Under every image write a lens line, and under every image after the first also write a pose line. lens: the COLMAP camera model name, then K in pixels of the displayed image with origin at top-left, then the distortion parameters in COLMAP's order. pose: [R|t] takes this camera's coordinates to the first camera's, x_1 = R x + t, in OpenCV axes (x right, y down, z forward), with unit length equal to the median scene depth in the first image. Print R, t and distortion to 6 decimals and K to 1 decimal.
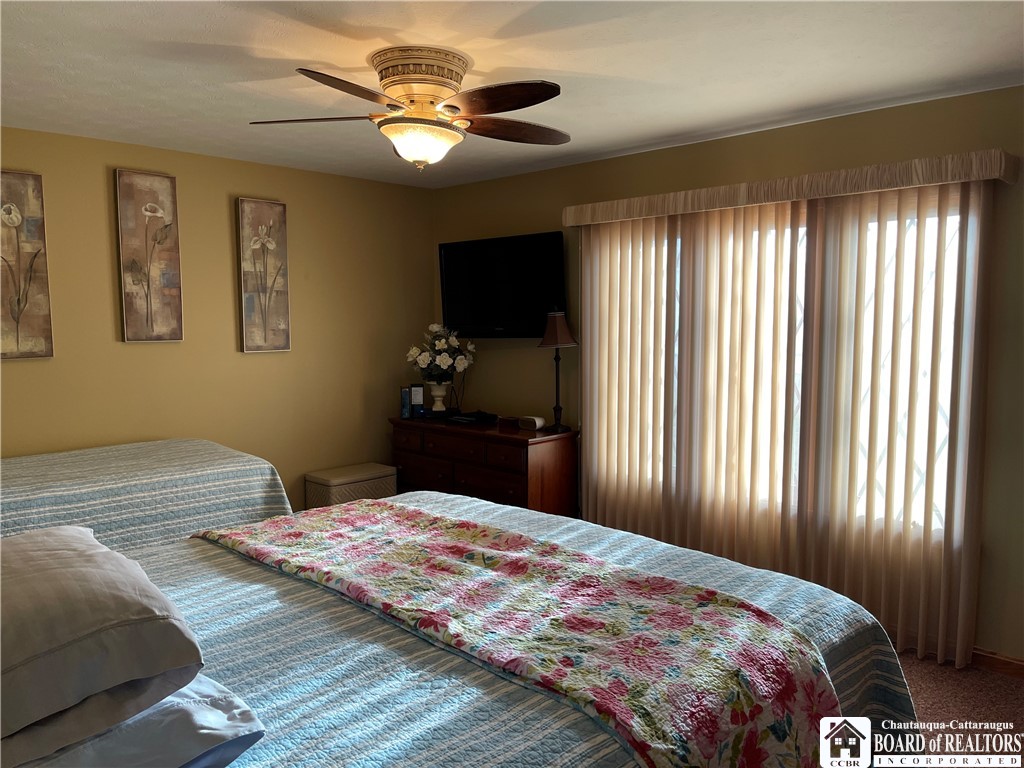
lens RADIAL K [[777.8, 0, 516.9], [0, 777.8, 382.3], [0, 0, 1]] dist [0.078757, -0.116067]
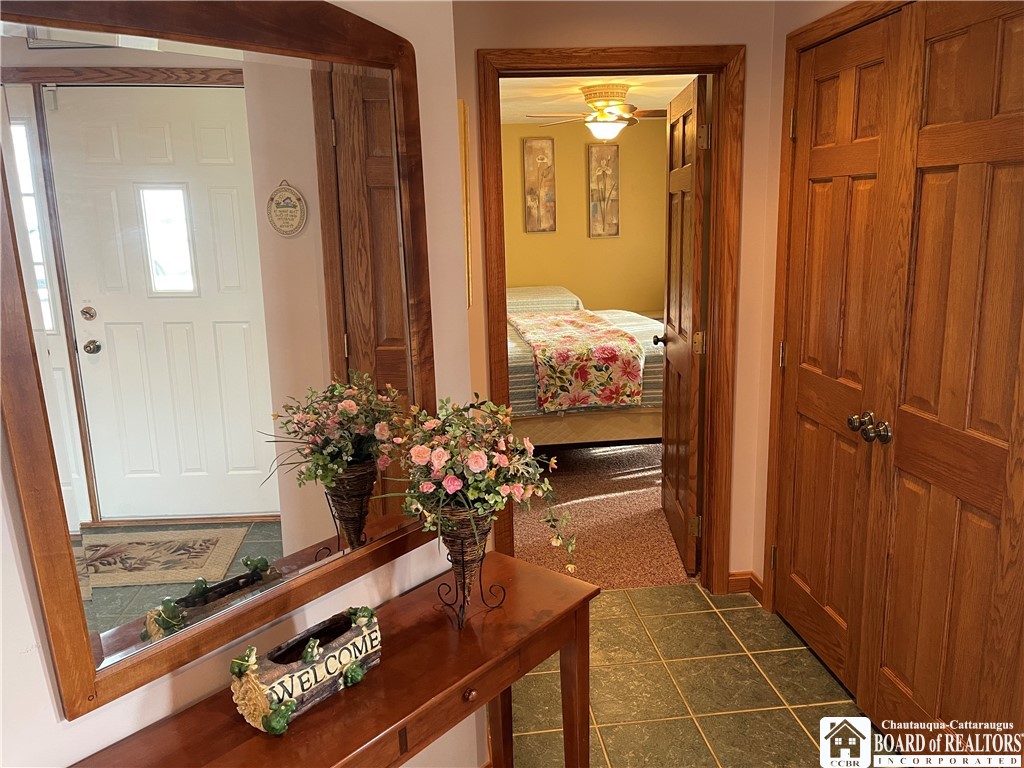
lens RADIAL K [[802.0, 0, 510.2], [0, 802.0, 378.7], [0, 0, 1]] dist [0.098779, -0.144566]
pose [[0.775205, 0.099876, -0.623765, 0.716151], [-0.015807, 0.990180, 0.138900, 0.028014], [0.631512, -0.097816, 0.769171, -0.550267]]
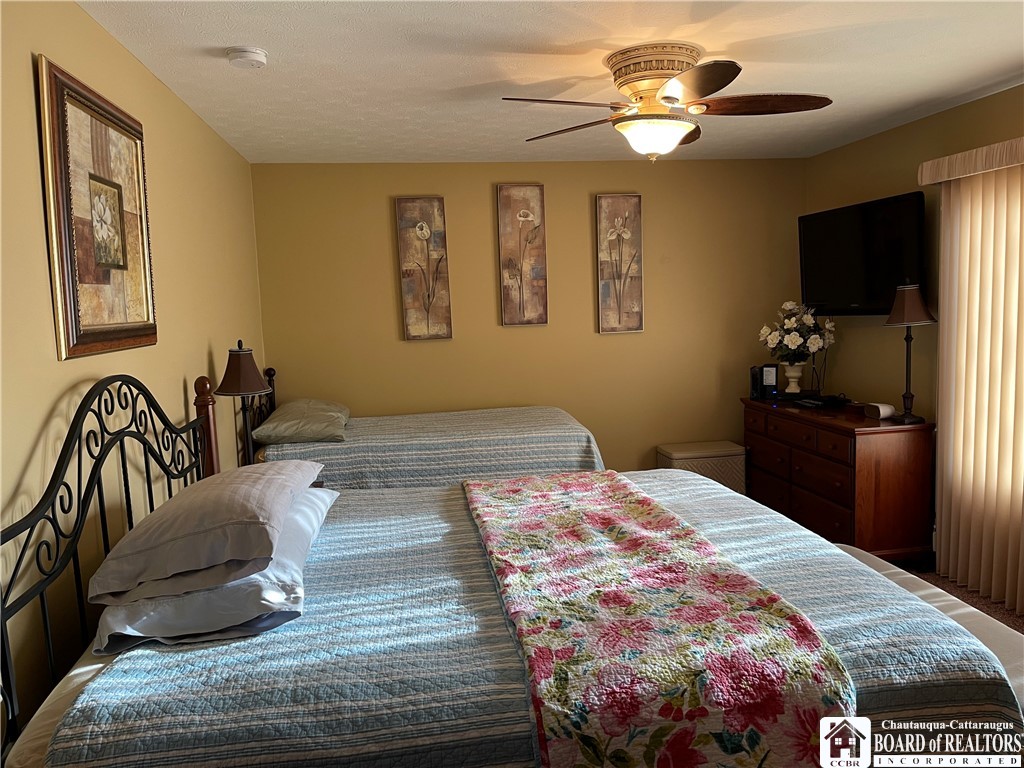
lens RADIAL K [[777.8, 0, 516.9], [0, 777.8, 382.3], [0, 0, 1]] dist [0.078757, -0.116067]
pose [[0.800919, 0.035148, -0.597740, 0.253758], [-0.014929, 0.999138, 0.038747, -0.010282], [0.598586, -0.022110, 0.800753, 0.033103]]
